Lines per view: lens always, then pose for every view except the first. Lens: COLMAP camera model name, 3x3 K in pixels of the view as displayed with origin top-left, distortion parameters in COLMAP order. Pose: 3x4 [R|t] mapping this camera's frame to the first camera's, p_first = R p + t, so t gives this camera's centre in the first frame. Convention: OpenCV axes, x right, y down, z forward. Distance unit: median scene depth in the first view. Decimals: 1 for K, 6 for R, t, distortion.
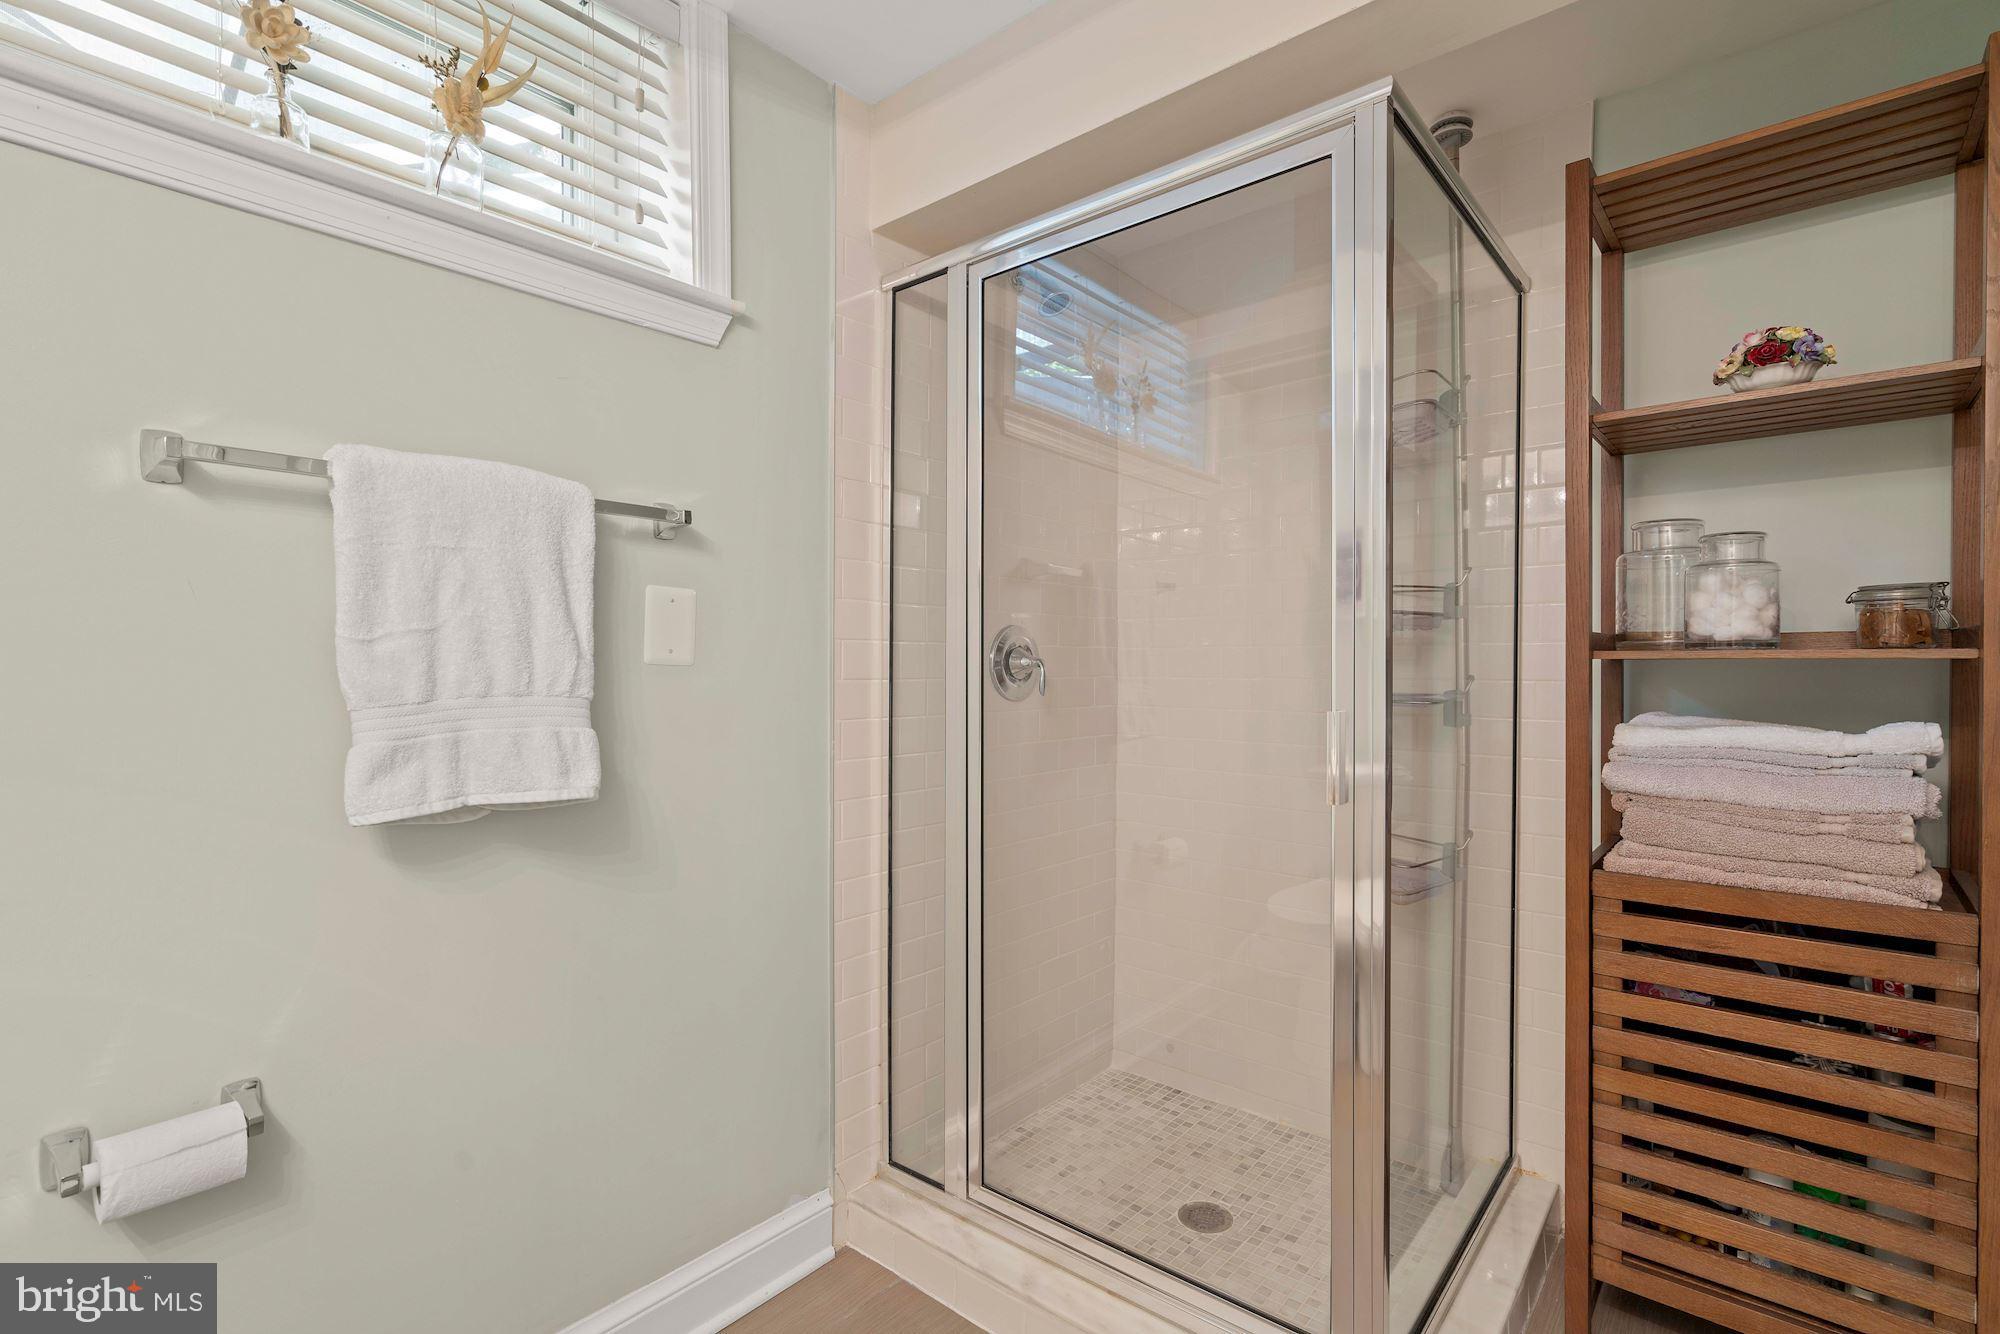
lens RADIAL K [[920.6, 0, 1002.1], [0, 920.6, 666.9], [0, 0, 1]] dist [-0.002058, -0.000198]
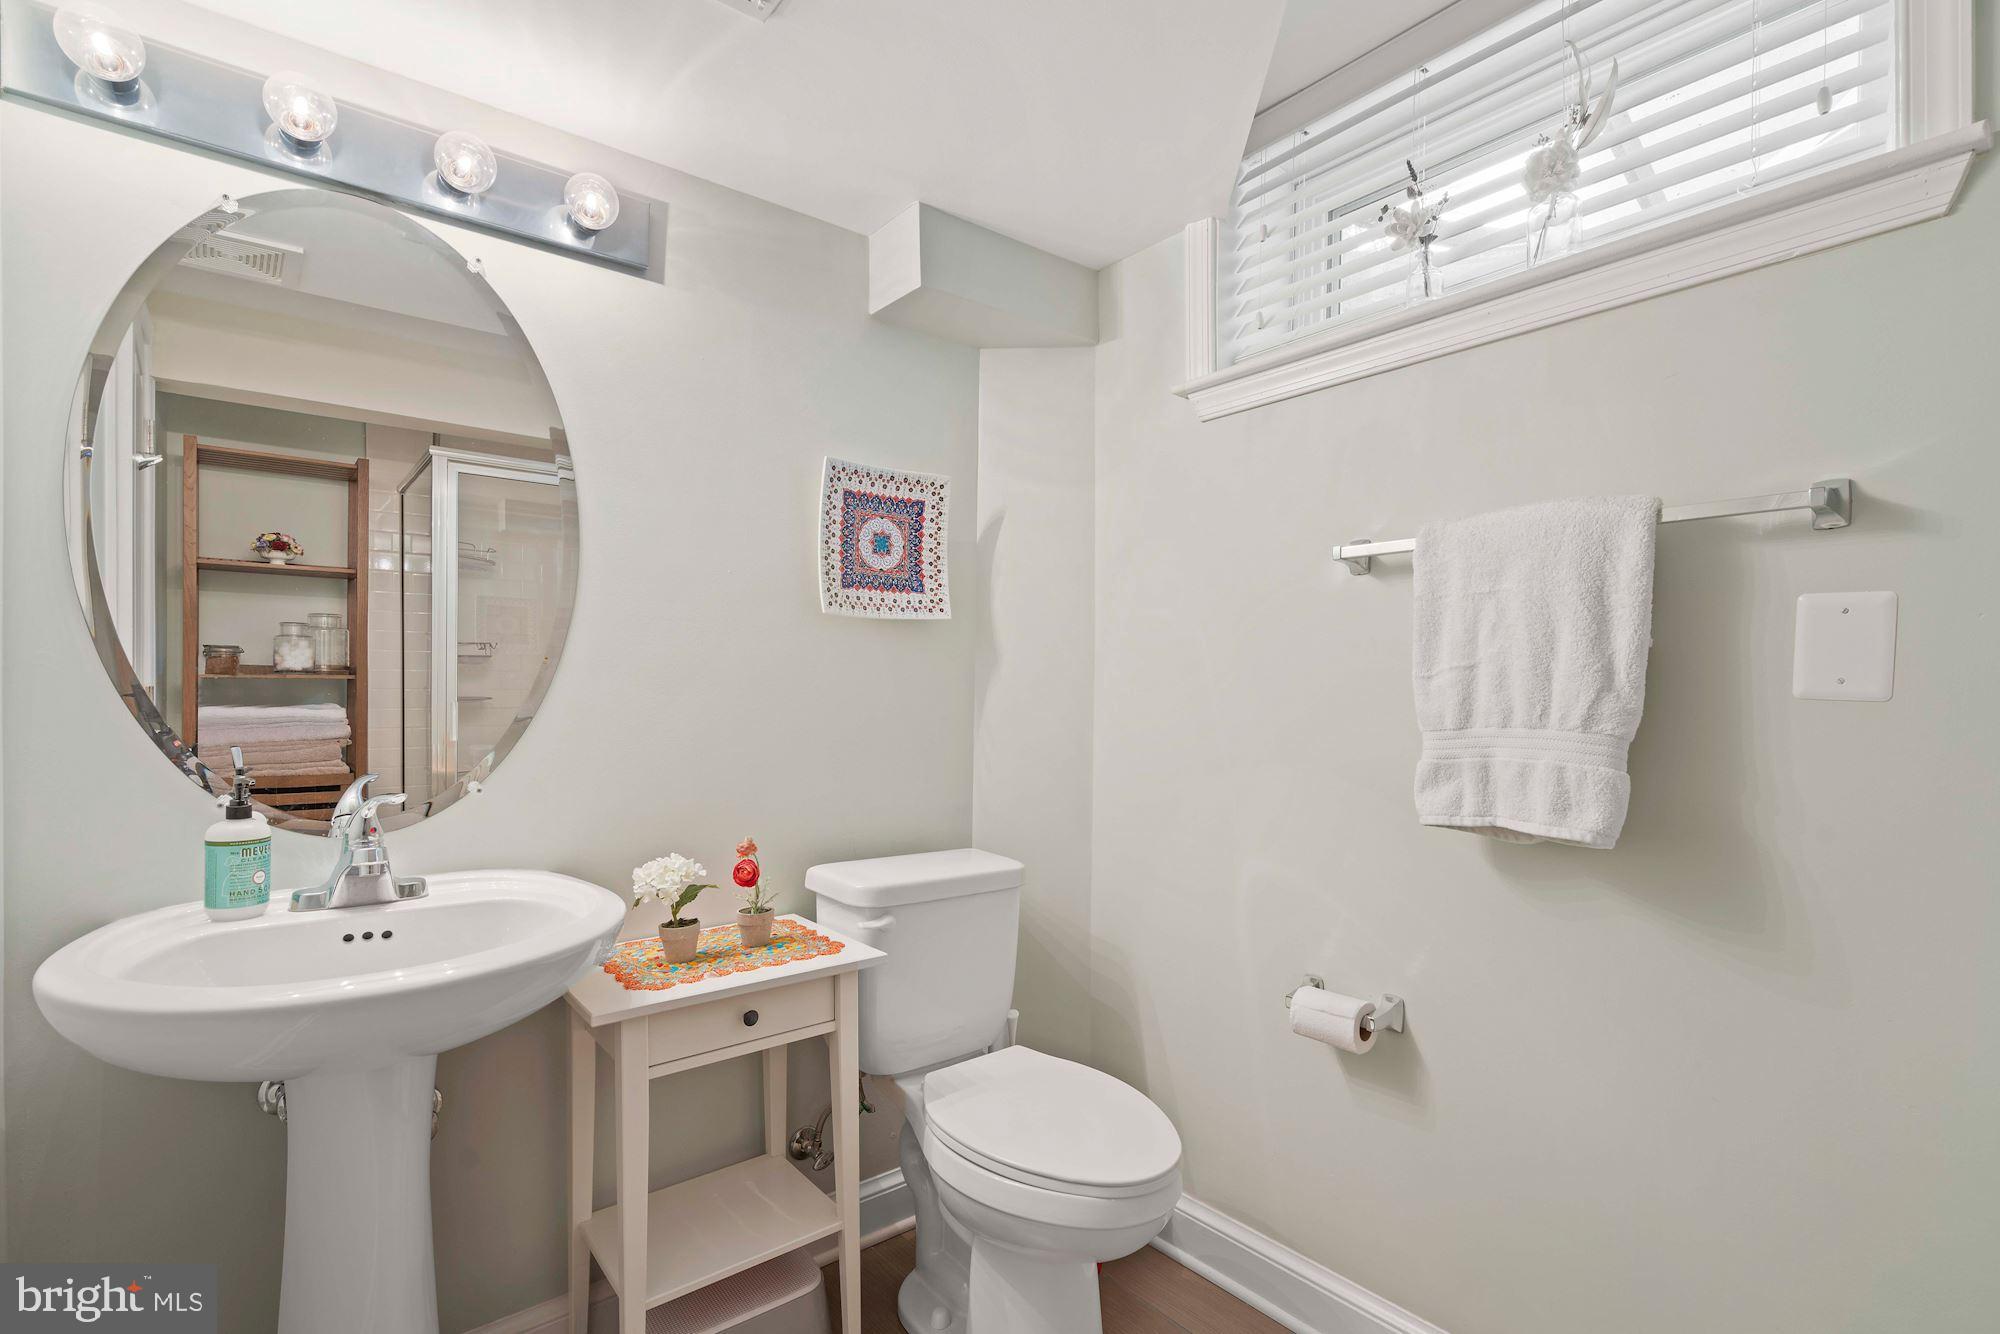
lens RADIAL K [[920.6, 0, 1000.3], [0, 920.6, 679.3], [0, 0, 1]] dist [-0.002058, -0.000198]
pose [[-0.173623, -0.007585, -0.984783, 0.592236], [-0.004212, 0.999967, -0.006959, -0.013297], [0.984803, 0.002940, -0.173650, 0.600333]]
